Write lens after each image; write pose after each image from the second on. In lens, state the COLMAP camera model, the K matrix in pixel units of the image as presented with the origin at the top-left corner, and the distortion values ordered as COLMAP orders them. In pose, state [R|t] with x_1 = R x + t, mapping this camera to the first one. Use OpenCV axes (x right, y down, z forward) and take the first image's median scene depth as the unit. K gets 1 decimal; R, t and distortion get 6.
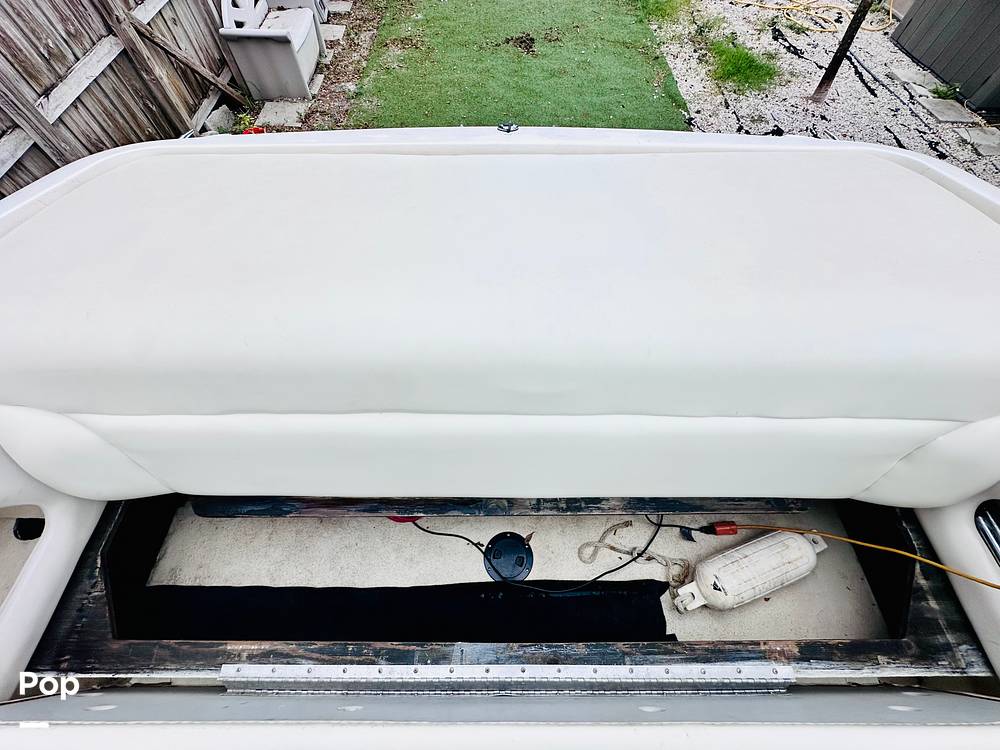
lens RADIAL K [[400.9, 0, 500.0], [0, 400.9, 375.0], [0, 0, 1]] dist [-0.003874, 0.000519]
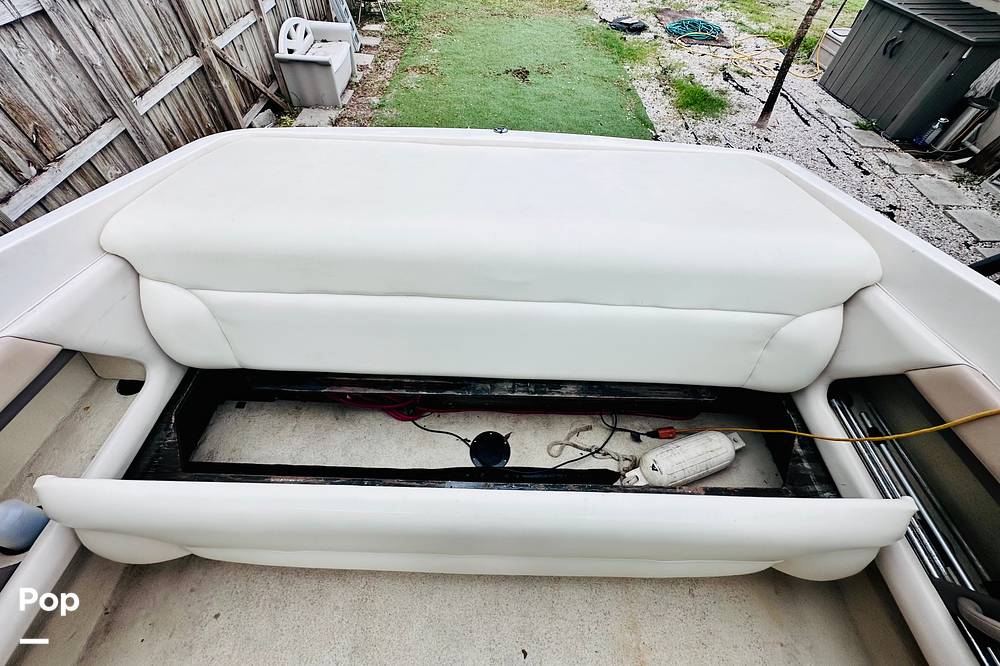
lens RADIAL K [[397.4, 0, 499.4], [0, 397.4, 290.2], [0, 0, 1]] dist [-0.002888, -0.000404]
pose [[0.999235, 0.036506, 0.014033, 0.005032], [-0.033214, 0.981541, -0.188348, 0.068917], [-0.020650, 0.187738, 0.982002, -0.094536]]
